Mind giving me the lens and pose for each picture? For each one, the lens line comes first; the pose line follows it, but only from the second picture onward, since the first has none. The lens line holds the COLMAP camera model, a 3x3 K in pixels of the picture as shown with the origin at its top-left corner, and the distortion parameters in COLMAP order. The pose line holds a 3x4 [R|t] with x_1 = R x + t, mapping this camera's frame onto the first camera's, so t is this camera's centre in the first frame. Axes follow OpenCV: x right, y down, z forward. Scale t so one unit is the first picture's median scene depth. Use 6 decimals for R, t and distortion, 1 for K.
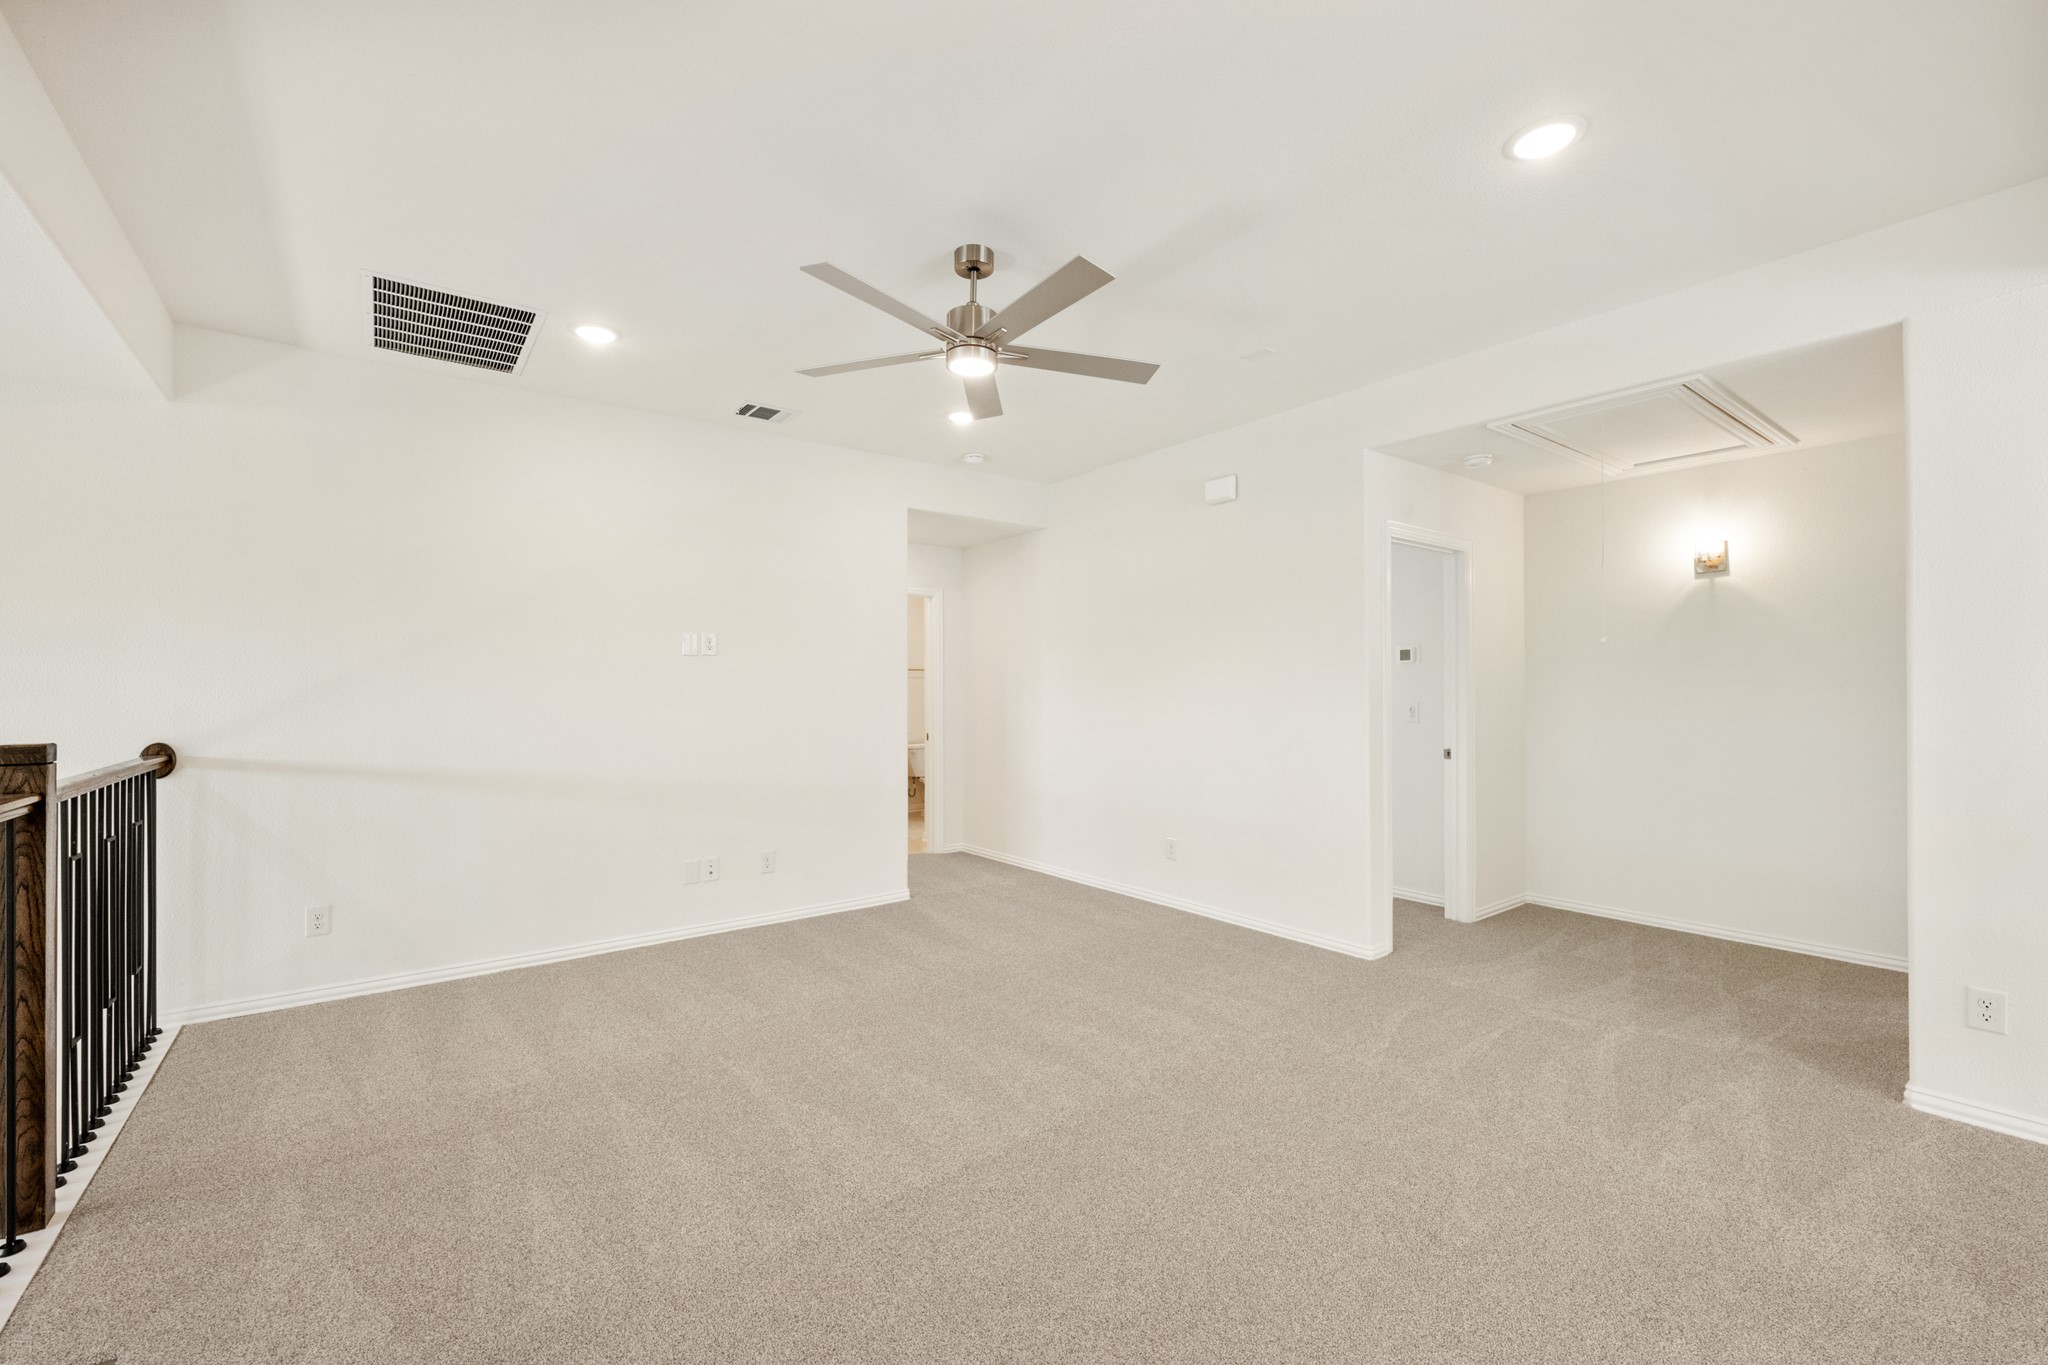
lens RADIAL K [[828.0, 0, 1016.9], [0, 828.0, 678.5], [0, 0, 1]] dist [-0.003885, 0.000024]
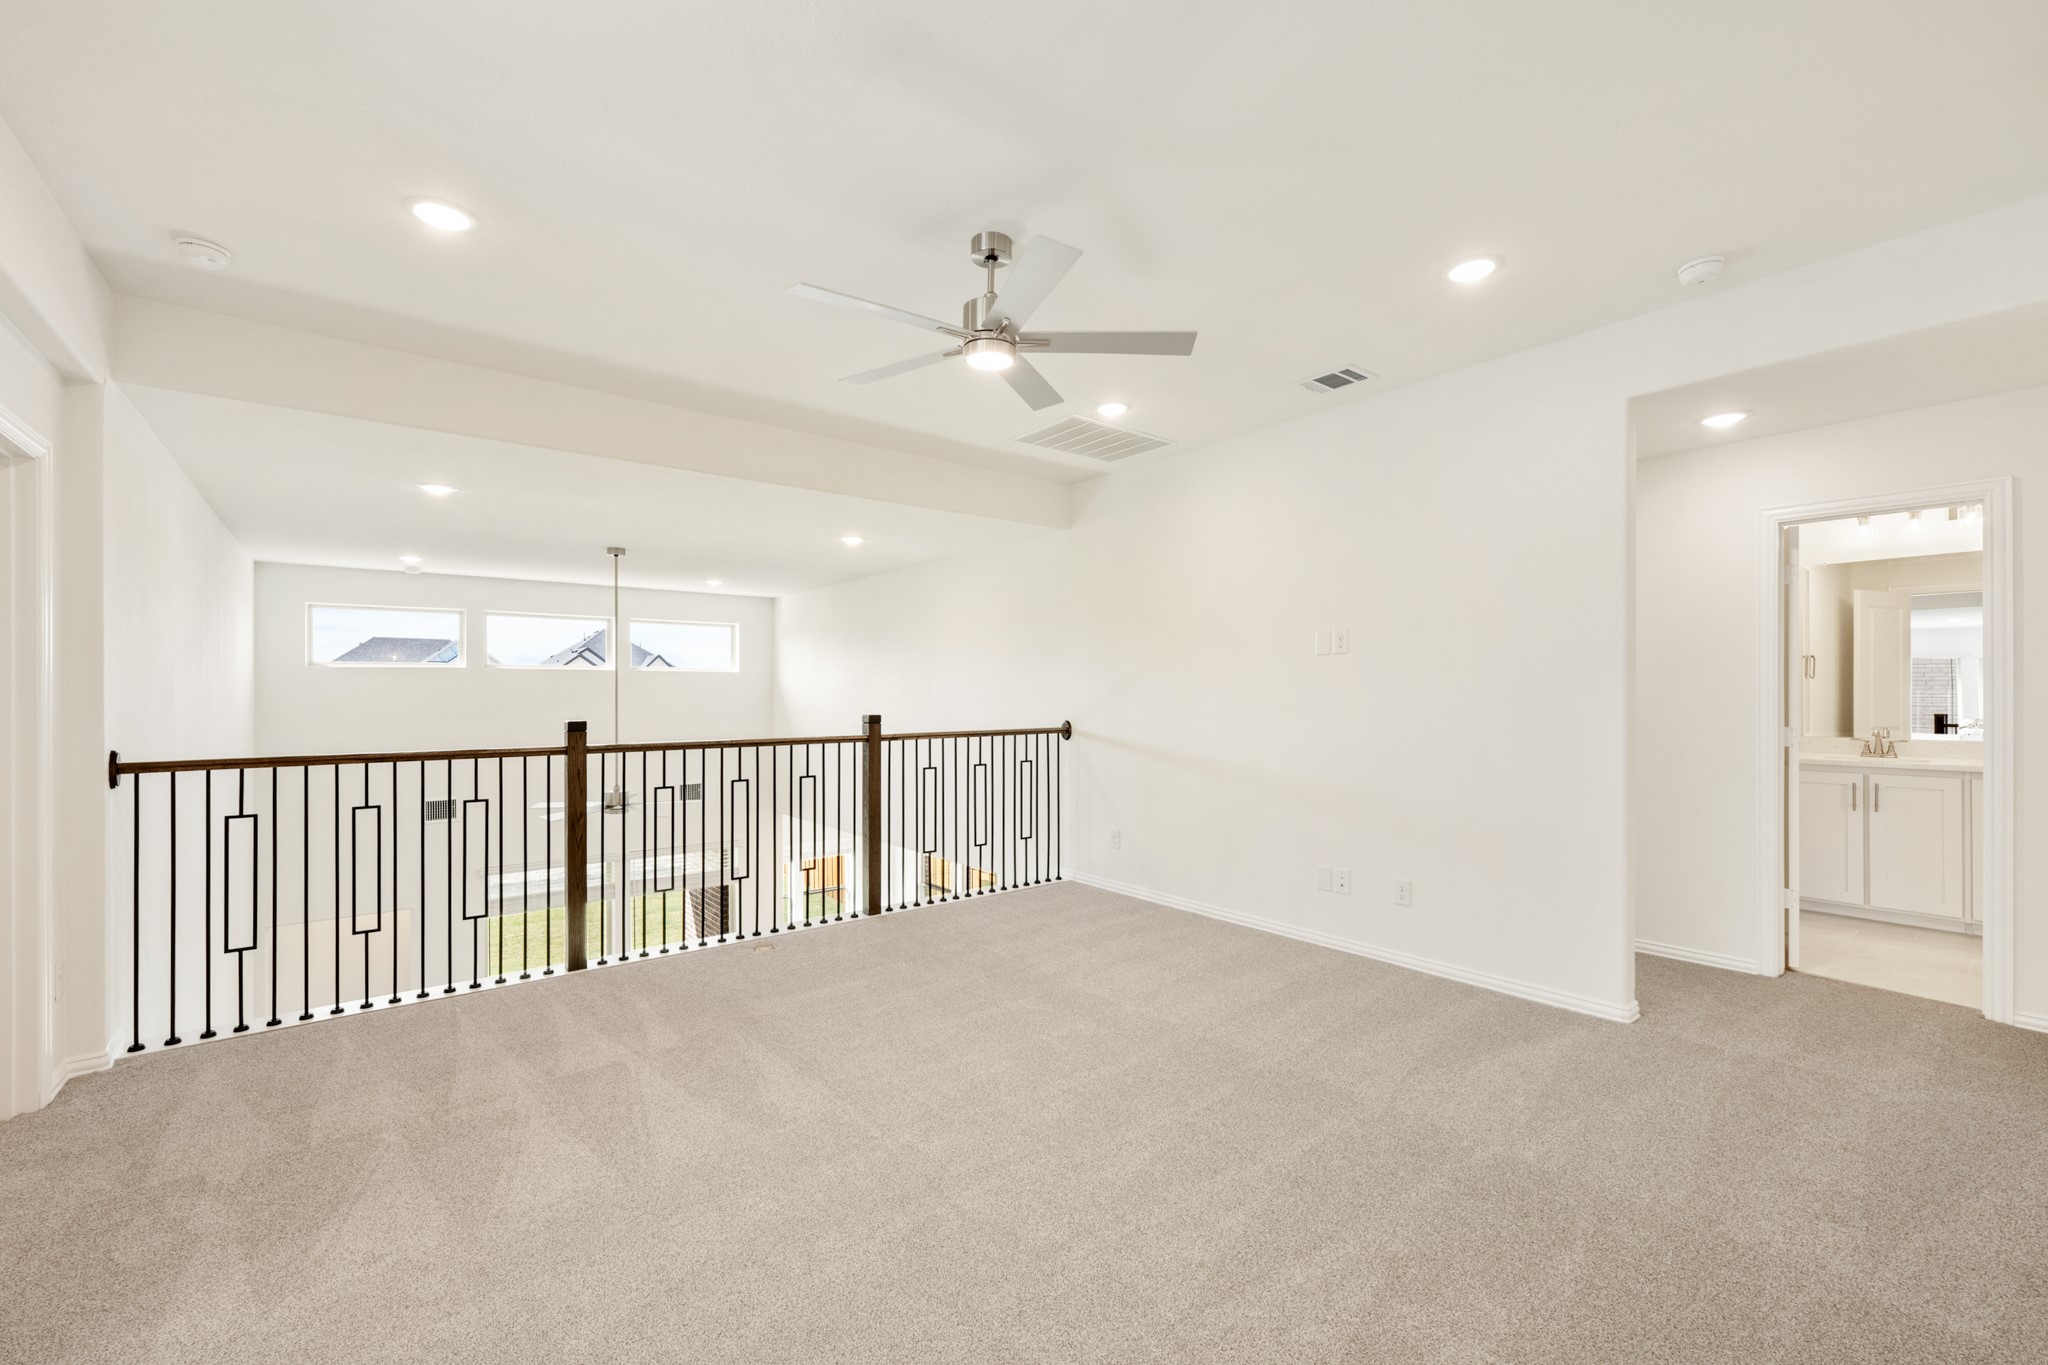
lens RADIAL K [[828.0, 0, 1021.5], [0, 828.0, 684.6], [0, 0, 1]] dist [-0.003885, 0.000024]
pose [[0.037991, -0.003756, -0.999271, 0.569341], [0.019791, 0.999800, -0.003005, 0.002733], [0.999082, -0.019662, 0.038058, 0.617327]]
